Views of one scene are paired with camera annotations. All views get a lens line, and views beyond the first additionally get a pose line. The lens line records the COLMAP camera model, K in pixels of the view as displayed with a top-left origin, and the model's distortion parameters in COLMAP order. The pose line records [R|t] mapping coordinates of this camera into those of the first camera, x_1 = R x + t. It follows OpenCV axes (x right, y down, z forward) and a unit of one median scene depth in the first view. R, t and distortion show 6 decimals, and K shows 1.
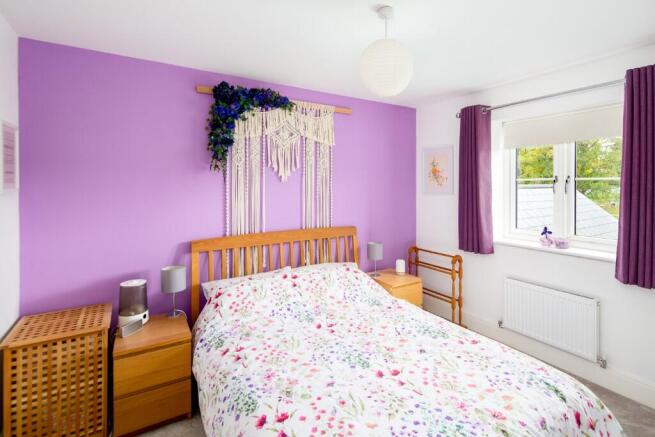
lens RADIAL K [[318.2, 0, 327.6], [0, 318.2, 185.6], [0, 0, 1]] dist [-0.000237, -0.000744]
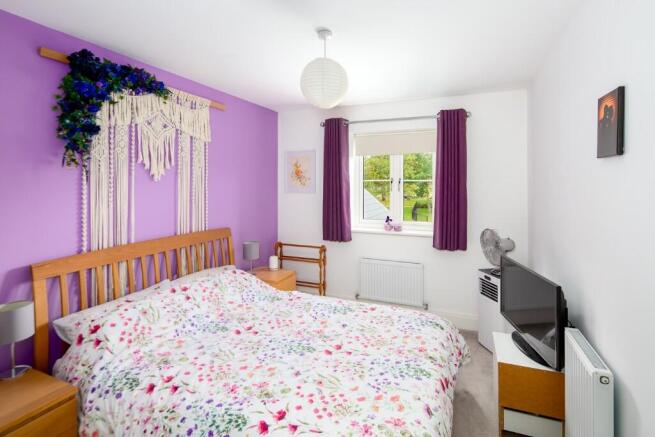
lens RADIAL K [[327.3, 0, 327.9], [0, 327.3, 181.1], [0, 0, 1]] dist [-0.001409, -0.001093]
pose [[0.813204, 0.005905, 0.581949, -0.305035], [-0.002125, 0.999972, -0.007178, -0.007413], [-0.581975, 0.004601, 0.813194, 0.025639]]
